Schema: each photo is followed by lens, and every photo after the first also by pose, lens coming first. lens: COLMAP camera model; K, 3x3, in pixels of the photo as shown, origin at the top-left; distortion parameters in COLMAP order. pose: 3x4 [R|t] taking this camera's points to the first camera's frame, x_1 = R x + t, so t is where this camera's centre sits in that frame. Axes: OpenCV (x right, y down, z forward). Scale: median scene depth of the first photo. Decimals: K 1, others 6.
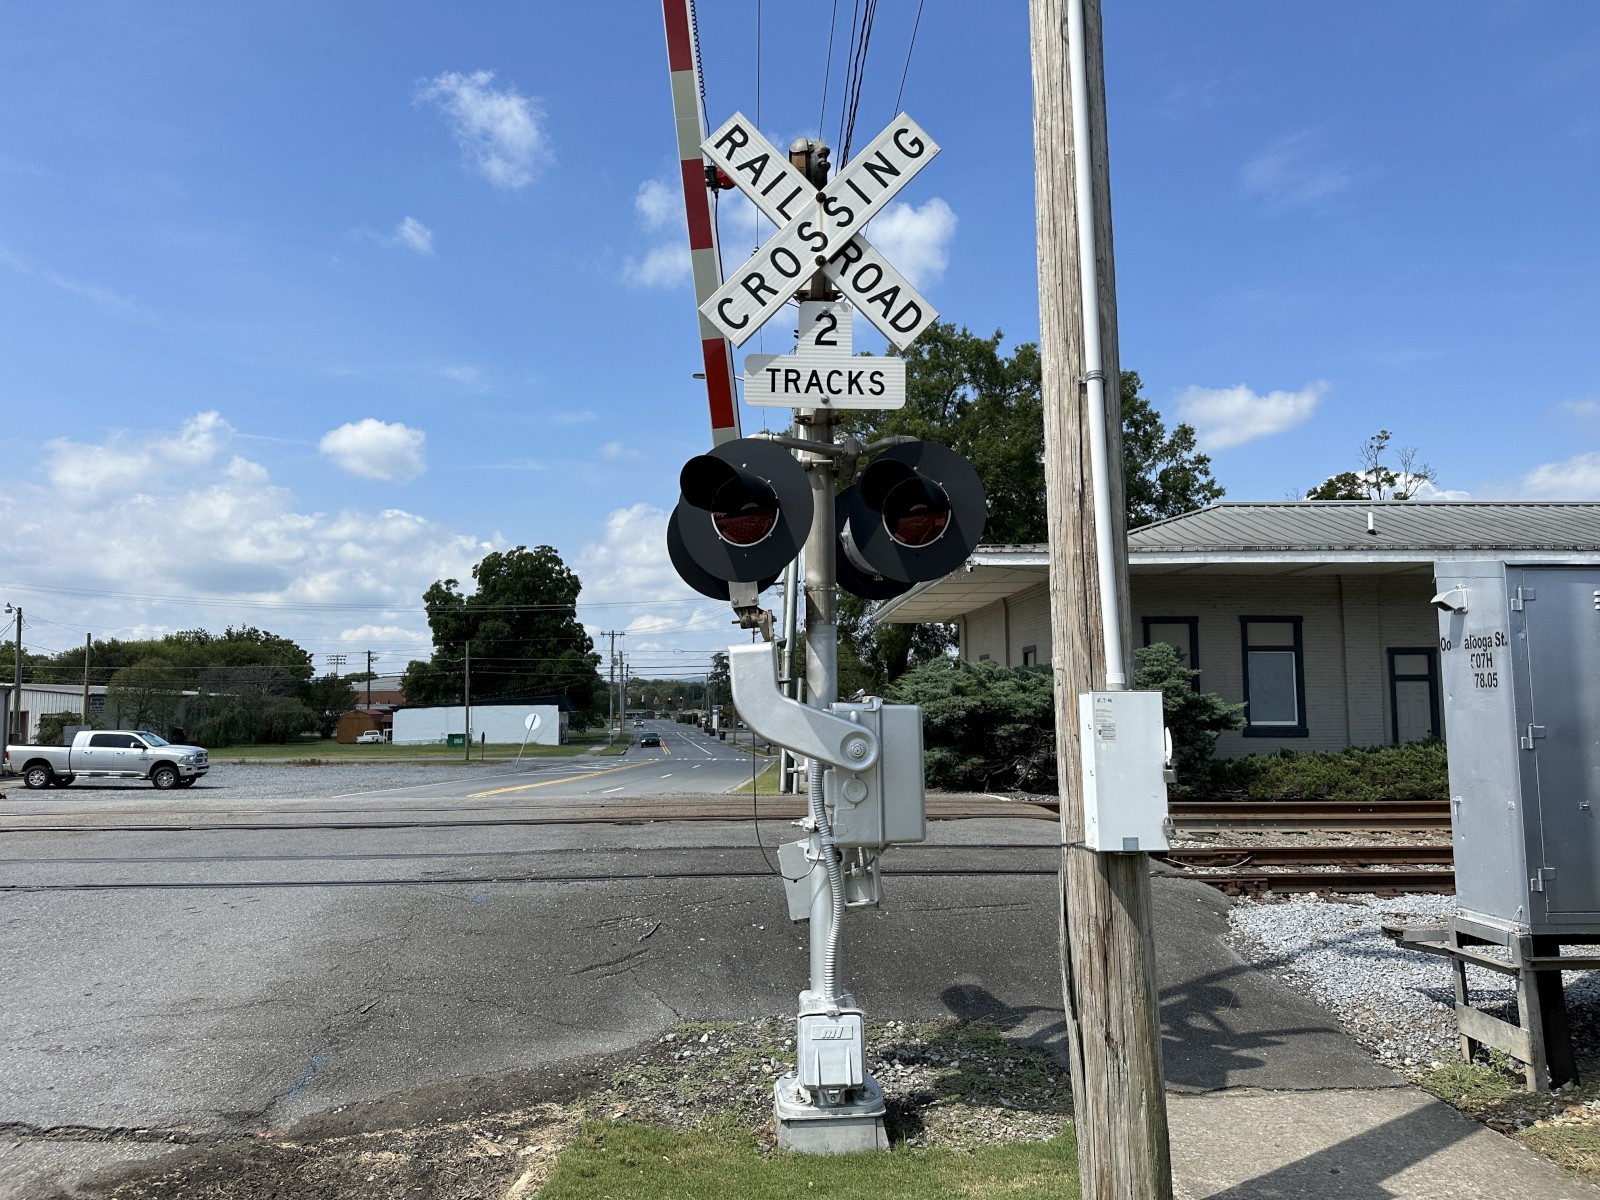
lens RADIAL K [[1112.5, 0, 806.5], [0, 1112.5, 606.8], [0, 0, 1]] dist [0.110035, -0.167972]
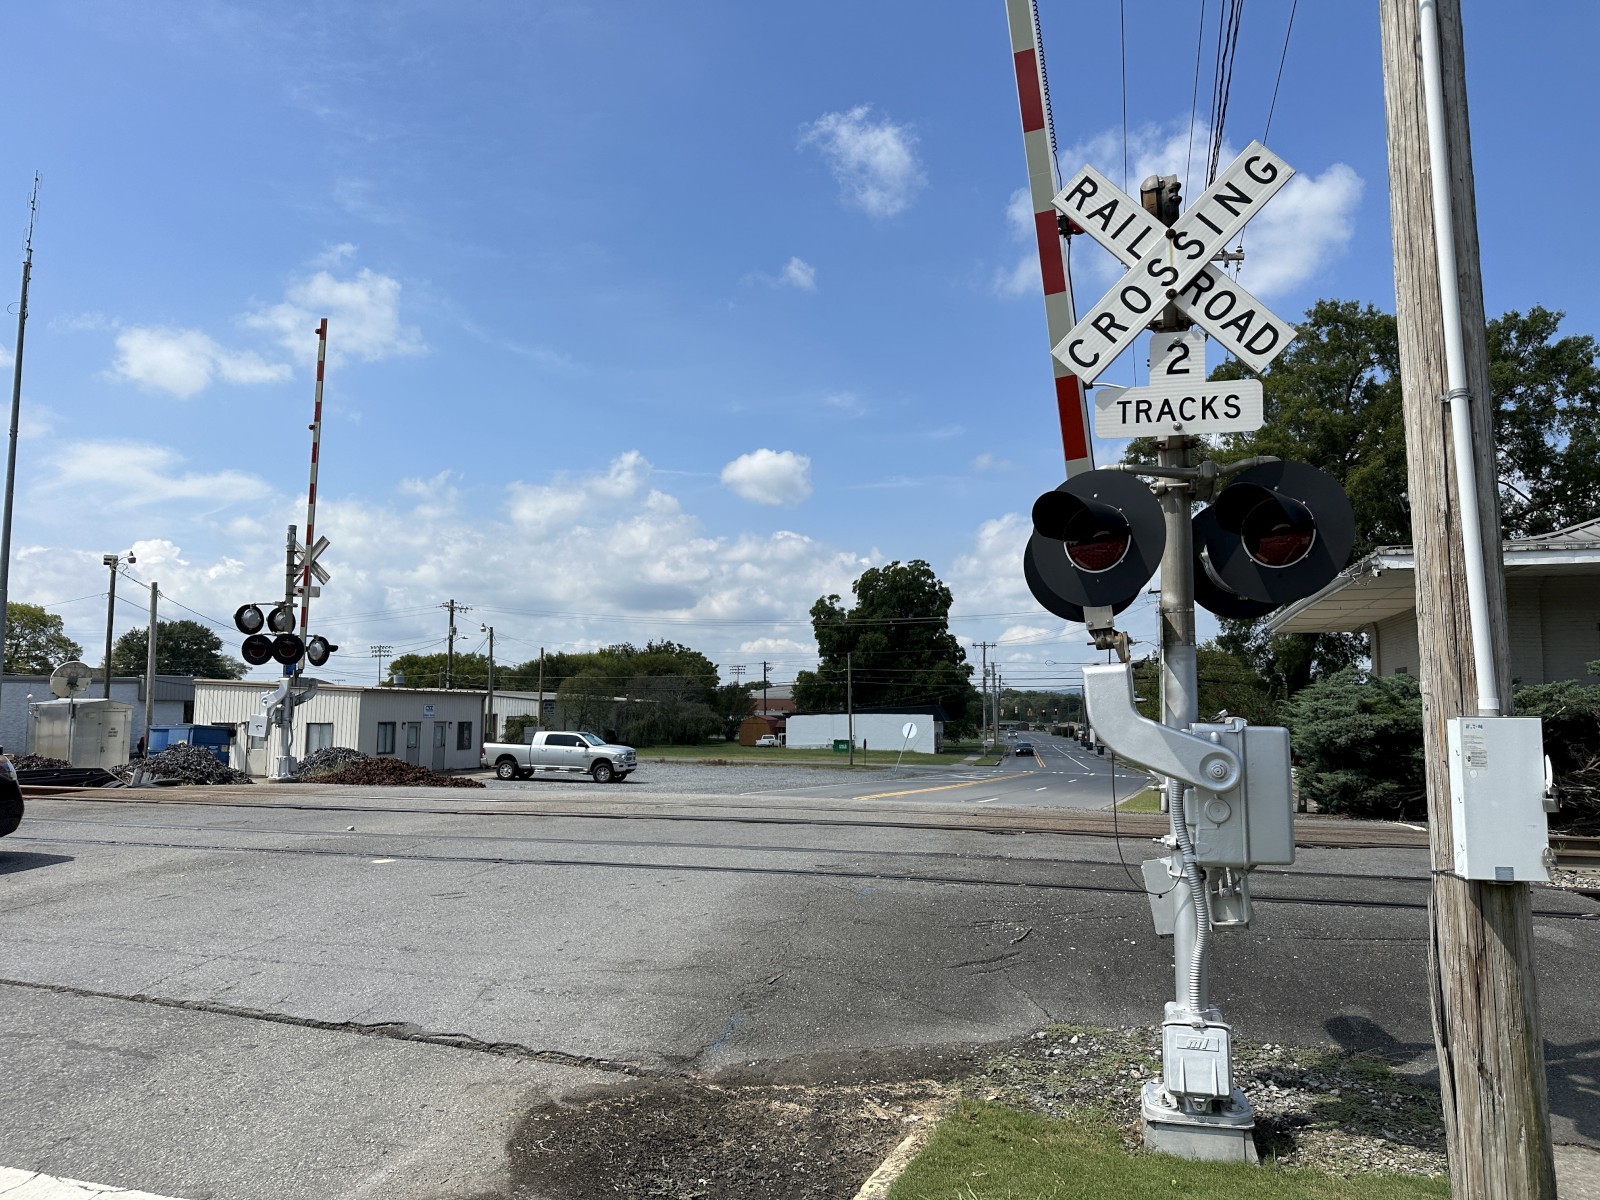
lens RADIAL K [[1112.5, 0, 806.5], [0, 1112.5, 606.8], [0, 0, 1]] dist [0.110035, -0.167972]
pose [[0.945459, -0.018512, -0.325215, 0.025200], [0.015594, 0.999811, -0.011579, -0.012177], [0.325368, 0.005876, 0.945569, -0.082048]]
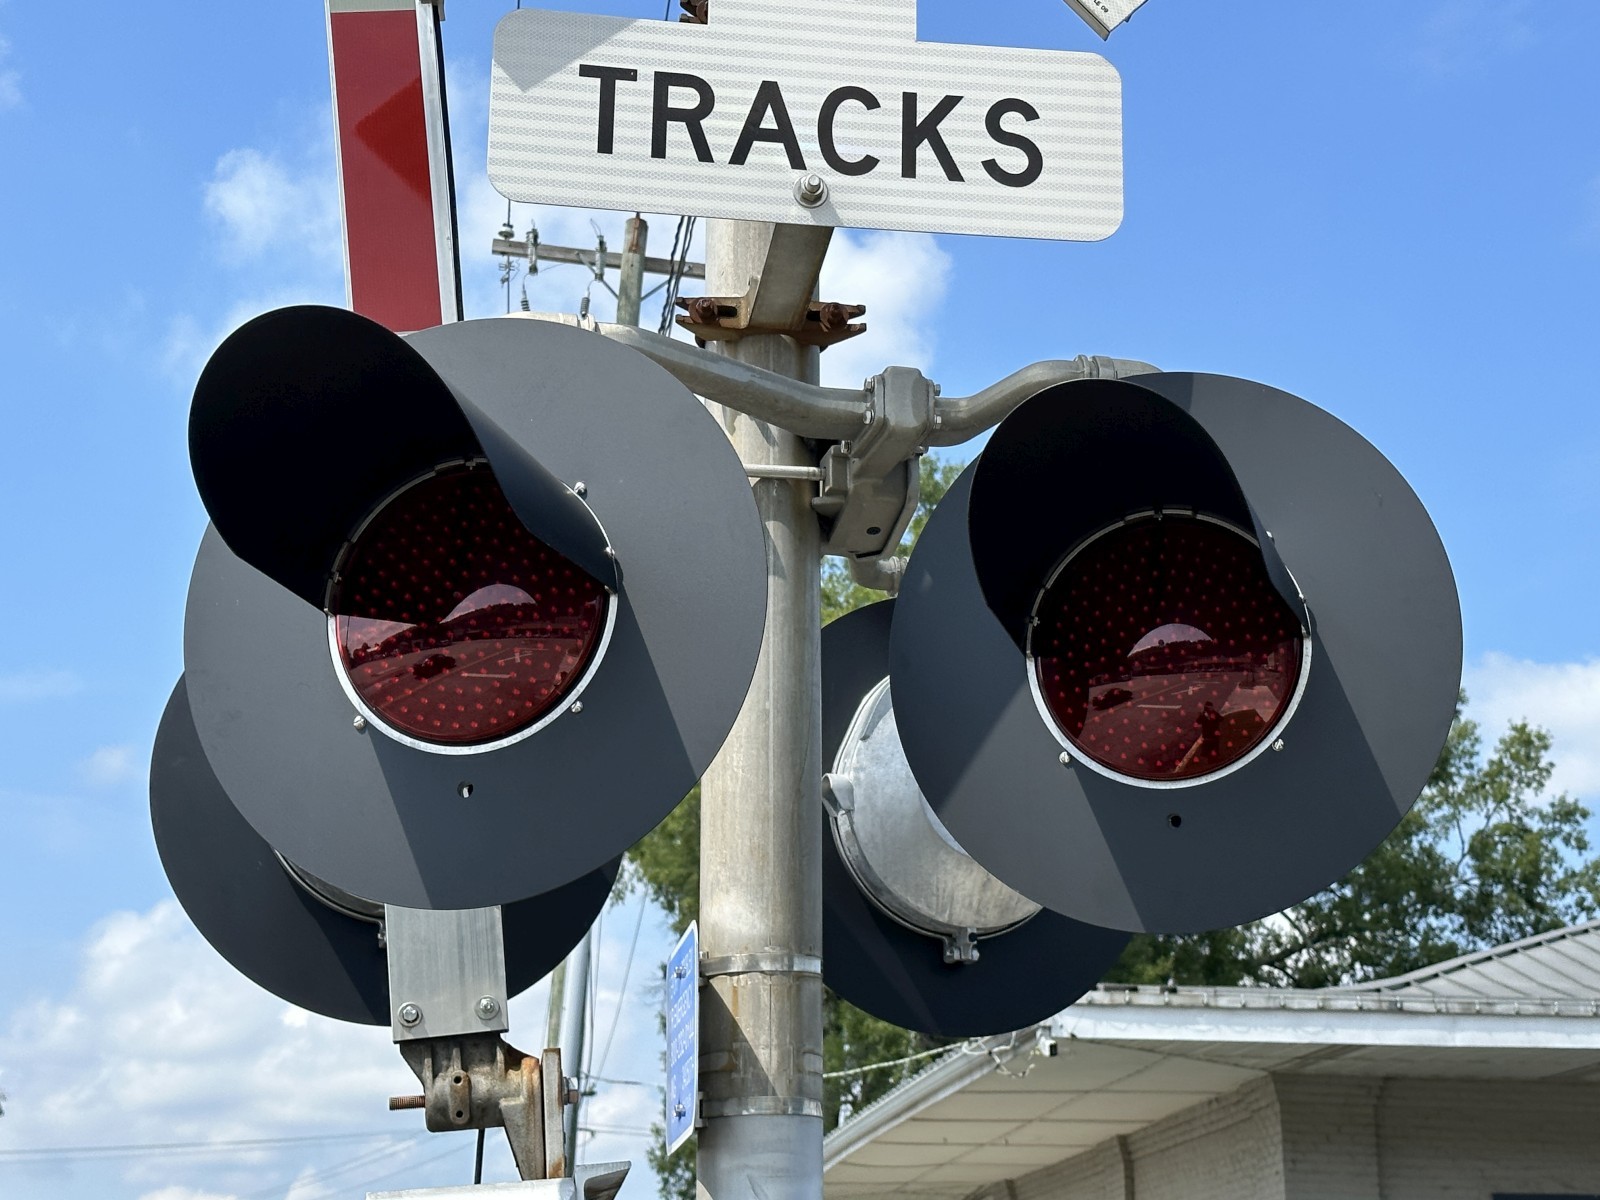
lens RADIAL K [[2686.1, 0, 803.4], [0, 2686.1, 596.9], [0, 0, 1]] dist [0.131148, 0.049605]
pose [[0.996618, 0.032072, 0.075660, -0.025777], [-0.015678, 0.977990, -0.208061, 0.027687], [-0.080667, 0.206171, 0.975185, 0.390754]]
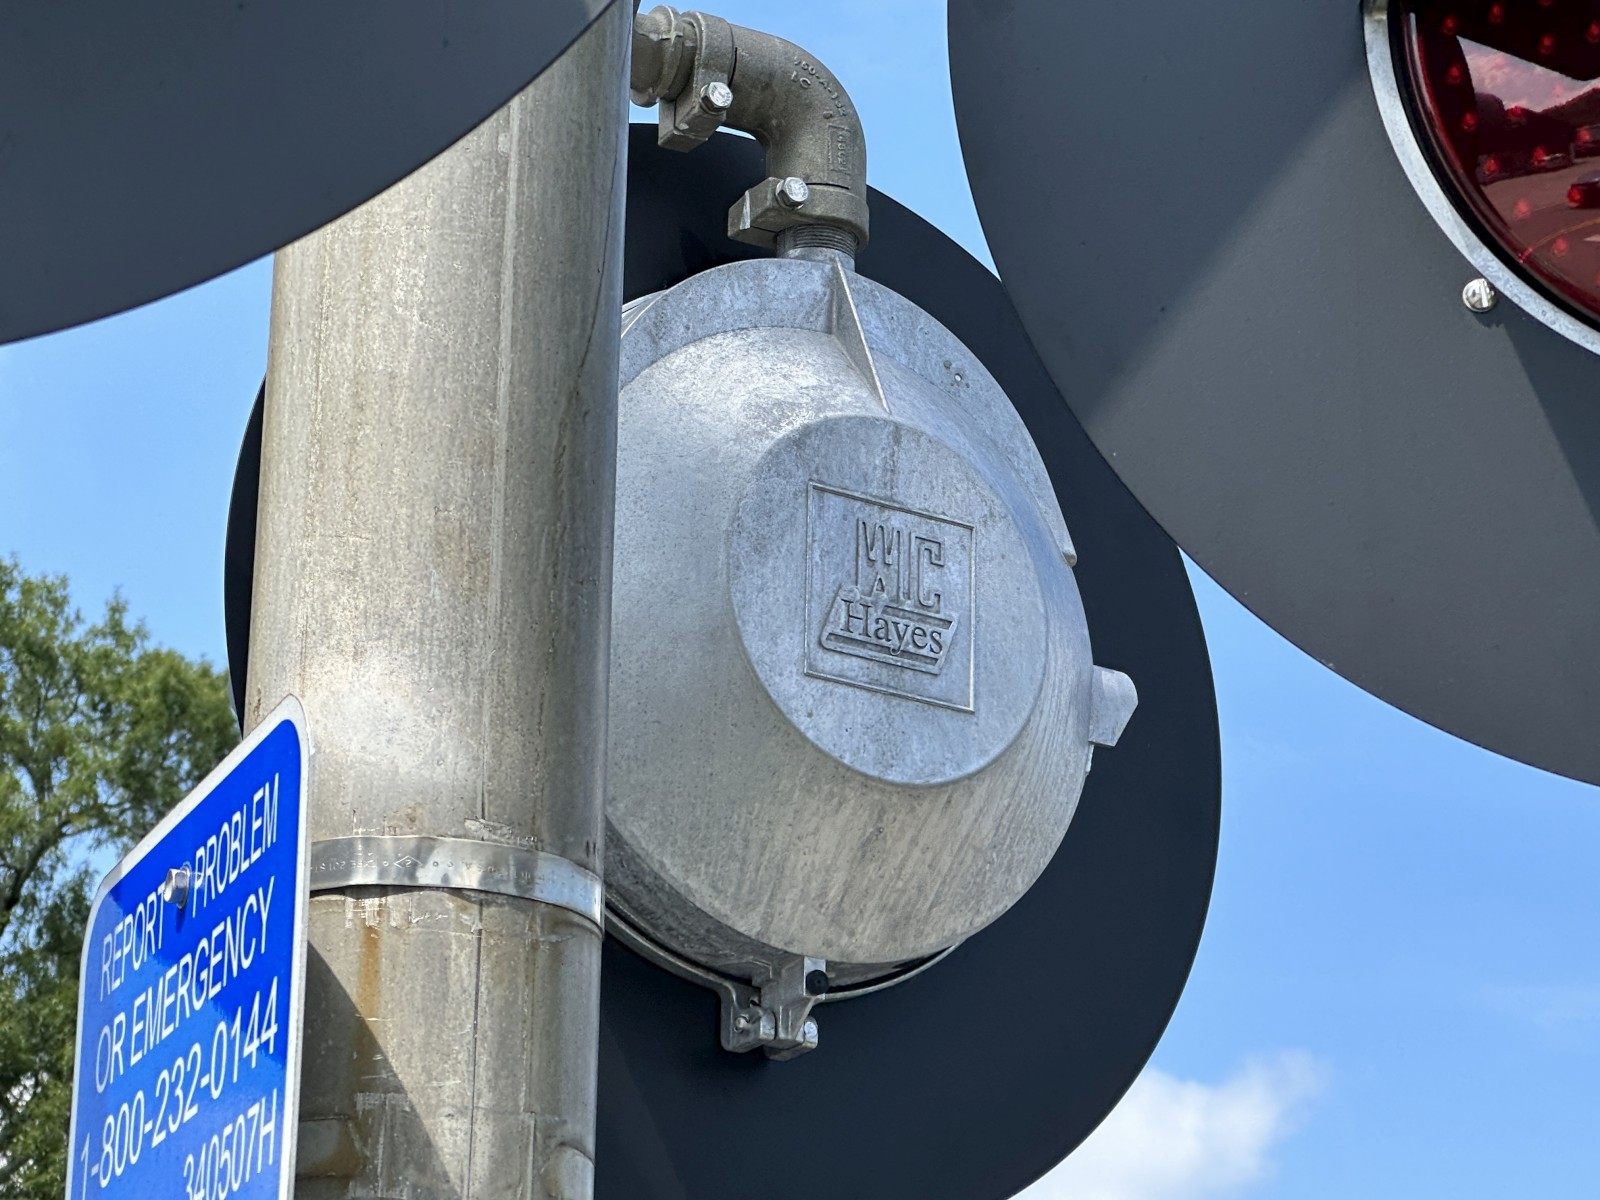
lens RADIAL K [[4581.3, 0, 800.0], [0, 4581.3, 600.0], [0, 0, 1]] dist [-0.087386, 0.535476]
pose [[0.946273, 0.141616, 0.290709, -0.035917], [-0.060820, 0.960904, -0.270120, 0.034539], [-0.317597, 0.237927, 0.917891, 0.466507]]
